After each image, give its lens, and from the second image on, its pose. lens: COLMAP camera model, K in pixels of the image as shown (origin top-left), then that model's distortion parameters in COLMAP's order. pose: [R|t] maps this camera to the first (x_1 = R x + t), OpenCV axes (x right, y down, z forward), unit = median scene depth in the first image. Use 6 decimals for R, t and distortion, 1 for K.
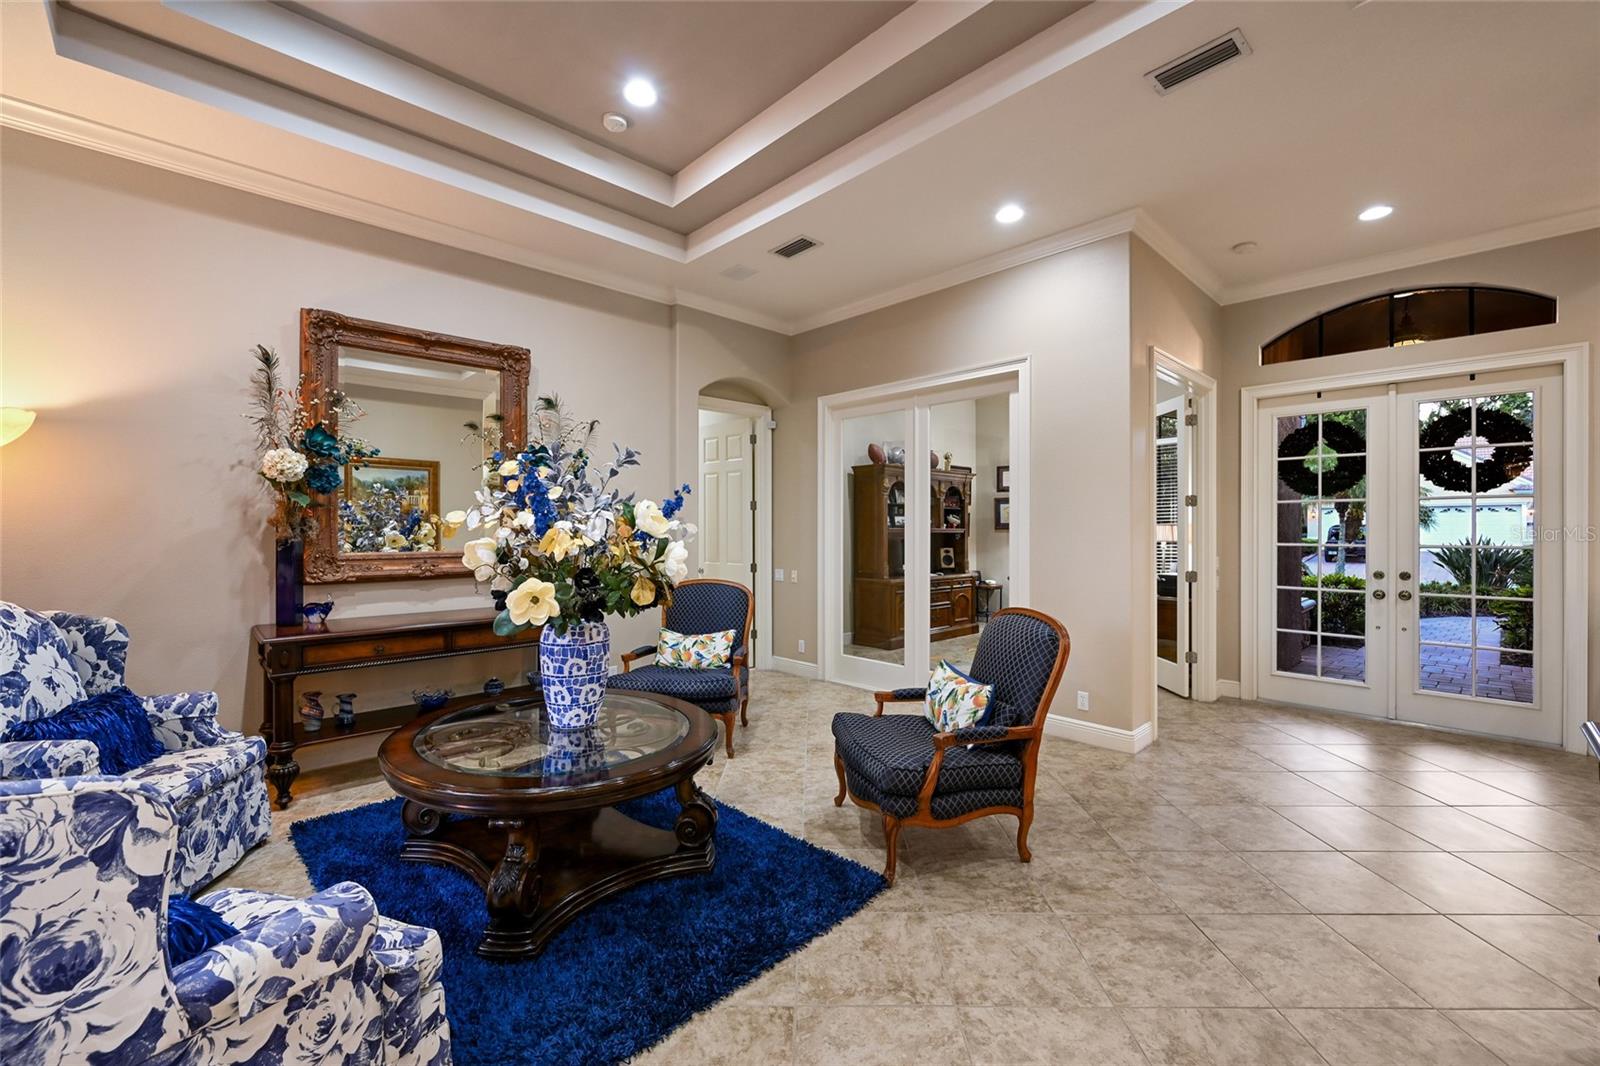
lens RADIAL K [[648.2, 0, 800.0], [0, 648.2, 533.0], [0, 0, 1]] dist [-0.000789, -0.000077]
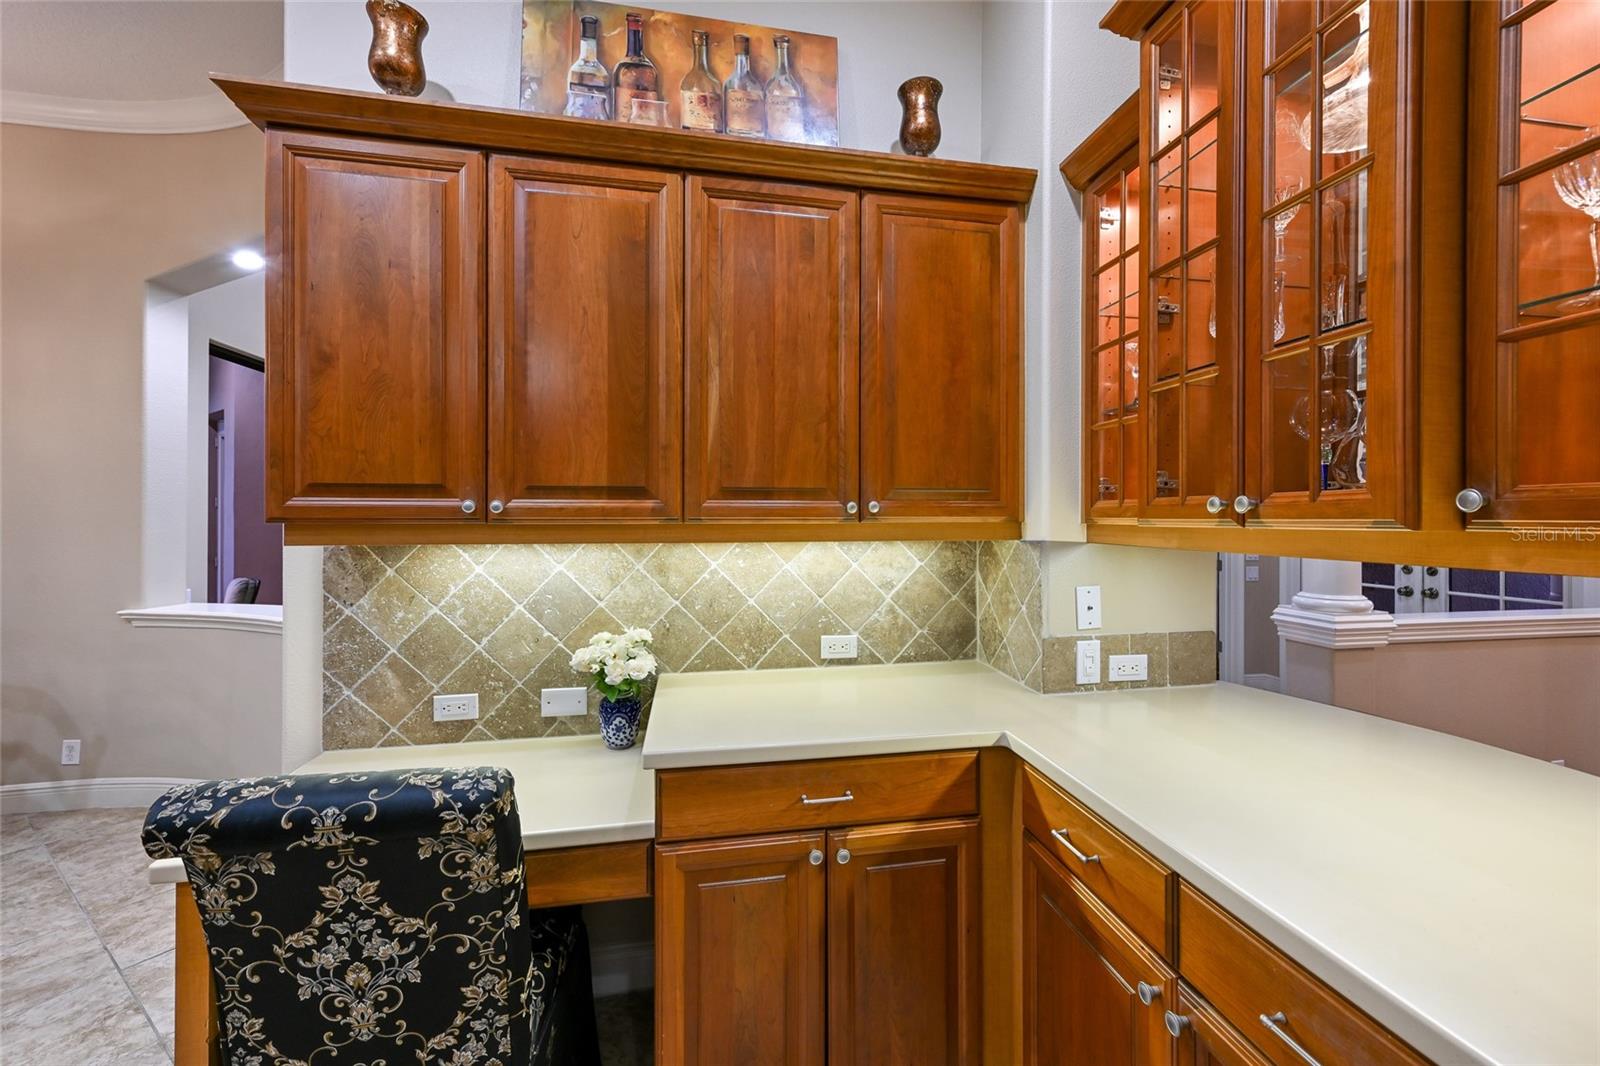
lens RADIAL K [[656.6, 0, 808.7], [0, 656.6, 521.7], [0, 0, 1]] dist [0.009577, -0.000112]
pose [[0.841575, 0.004658, -0.540120, 0.866060], [-0.004988, 0.999987, 0.000853, 0.002364], [0.540118, 0.001976, 0.841587, -0.270000]]
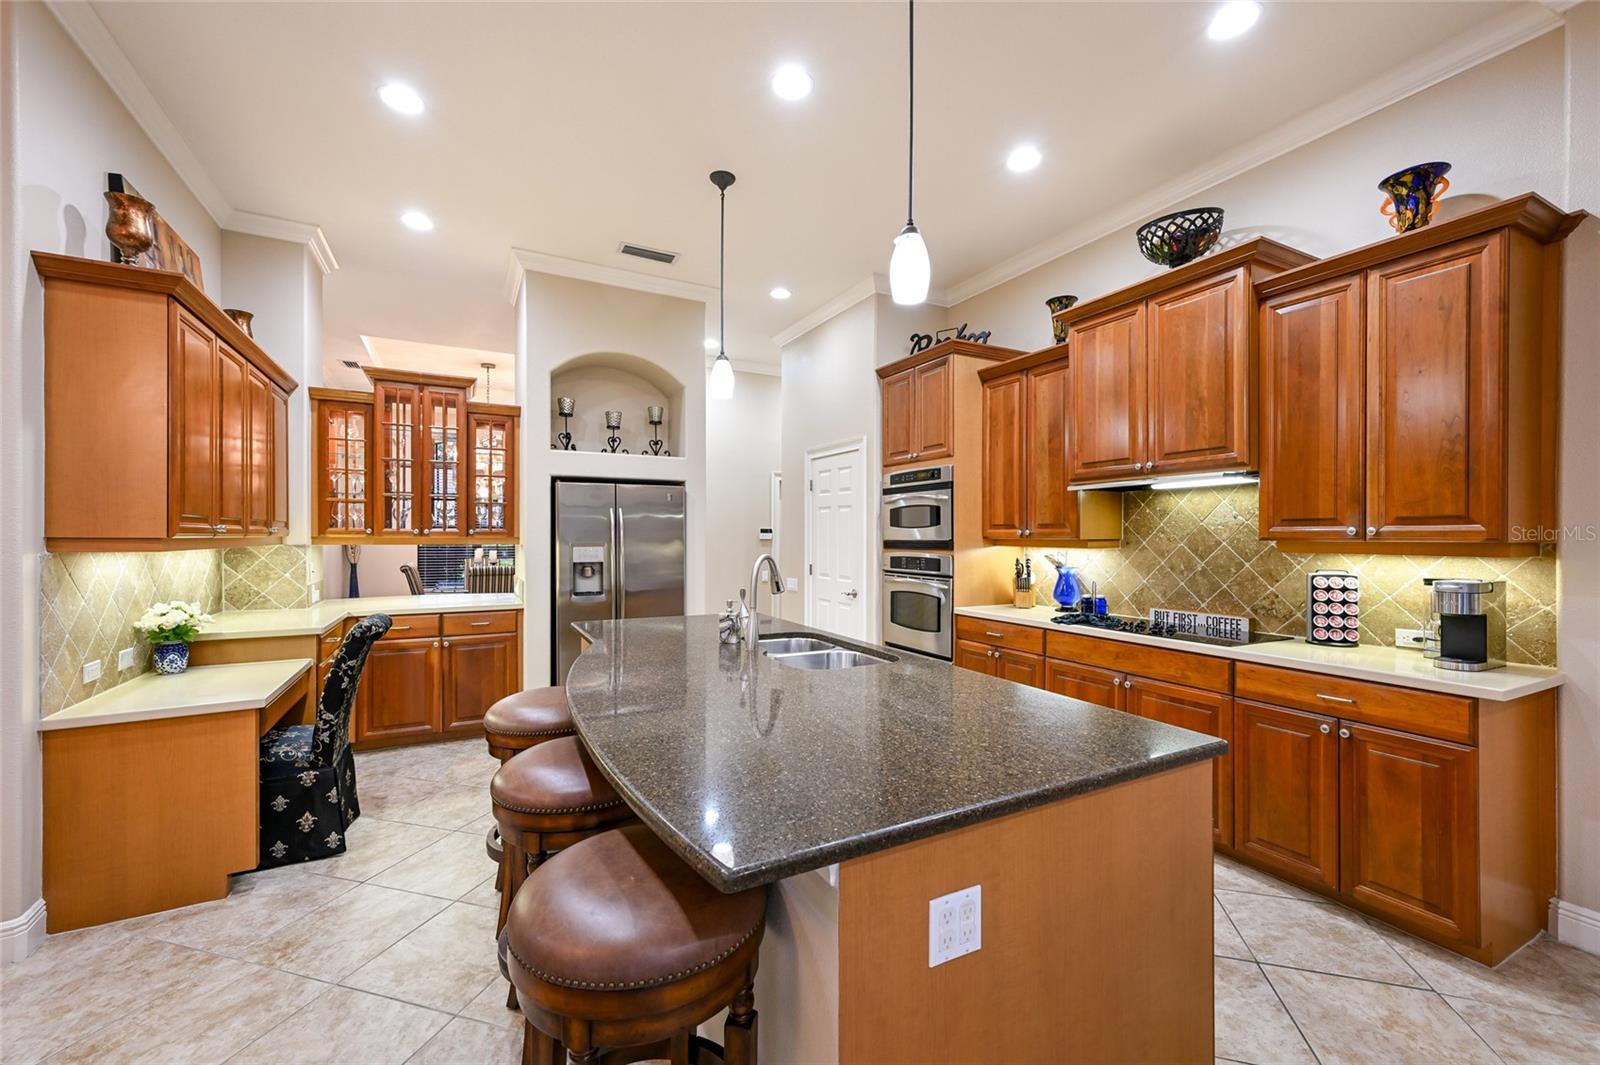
lens RADIAL K [[637.7, 0, 803.9], [0, 637.7, 536.2], [0, 0, 1]] dist [0.000737, 0.000119]
pose [[0.266401, -0.000107, 0.963862, -0.049195], [0.004136, 0.999991, -0.001032, 0.006647], [-0.963853, 0.004262, 0.266399, -0.873922]]
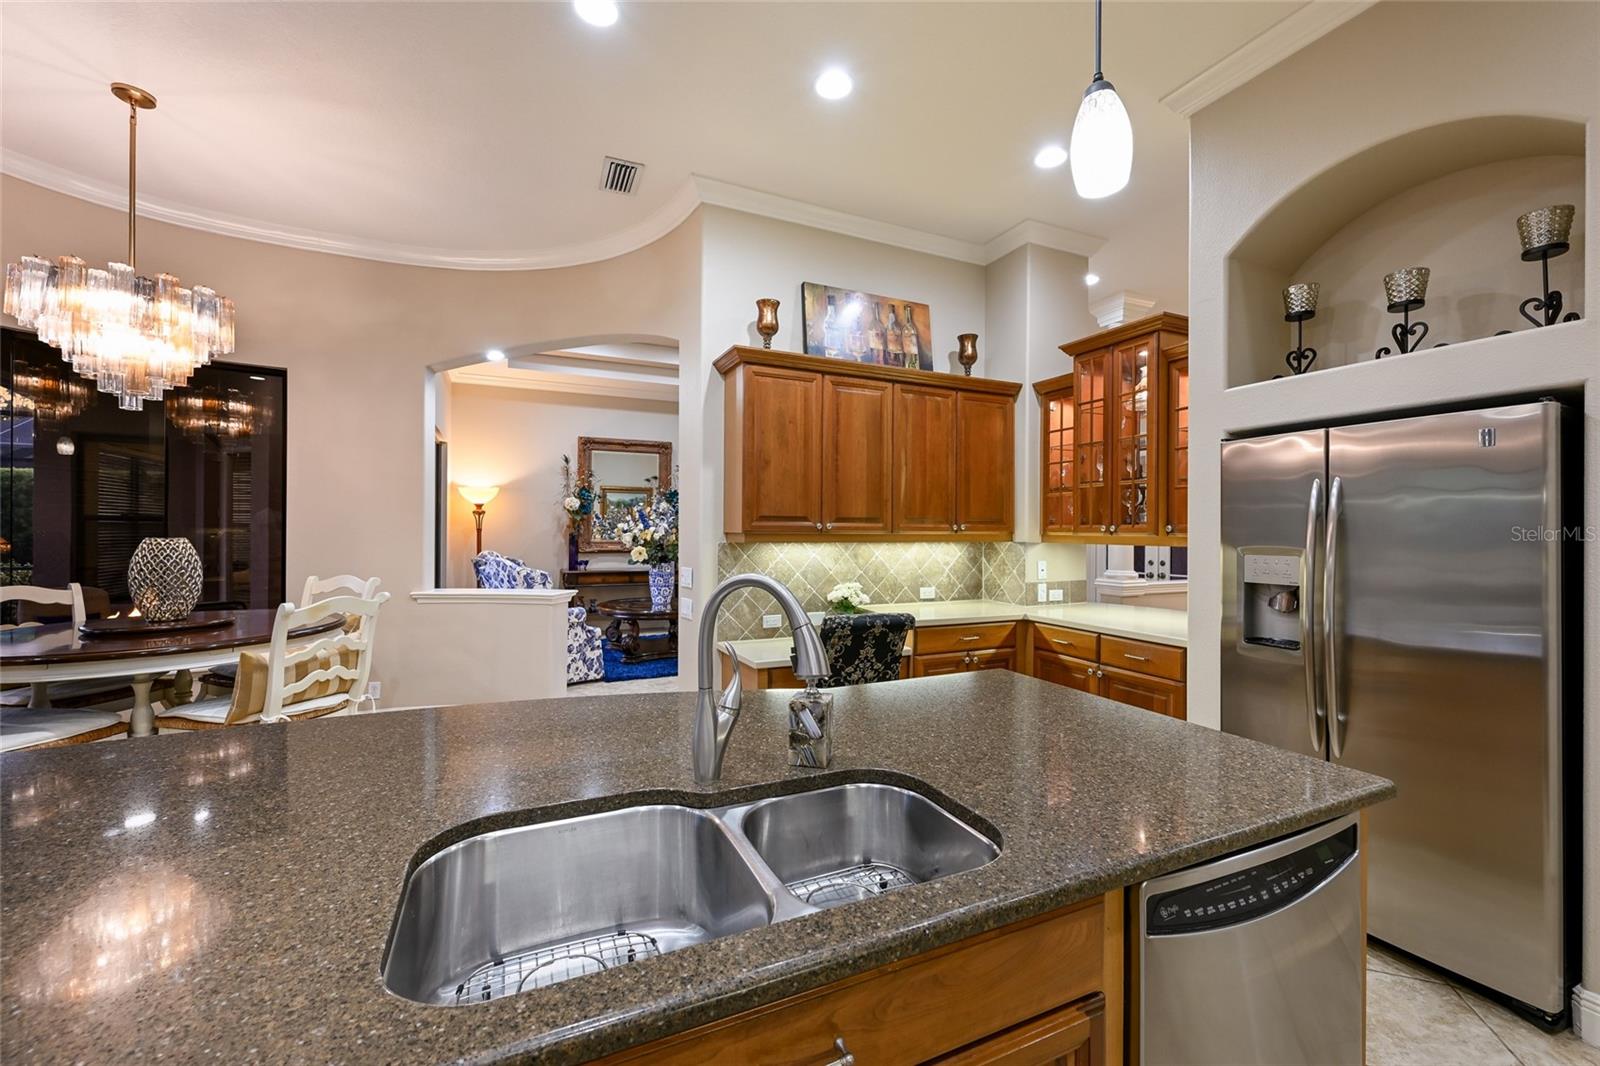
lens RADIAL K [[637.7, 0, 803.9], [0, 637.7, 536.7], [0, 0, 1]] dist [0.000737, 0.000119]
pose [[0.946208, 0.009166, -0.323428, 0.748537], [-0.008842, 0.999958, 0.002470, 0.007536], [0.323437, 0.000523, 0.946249, -0.917585]]
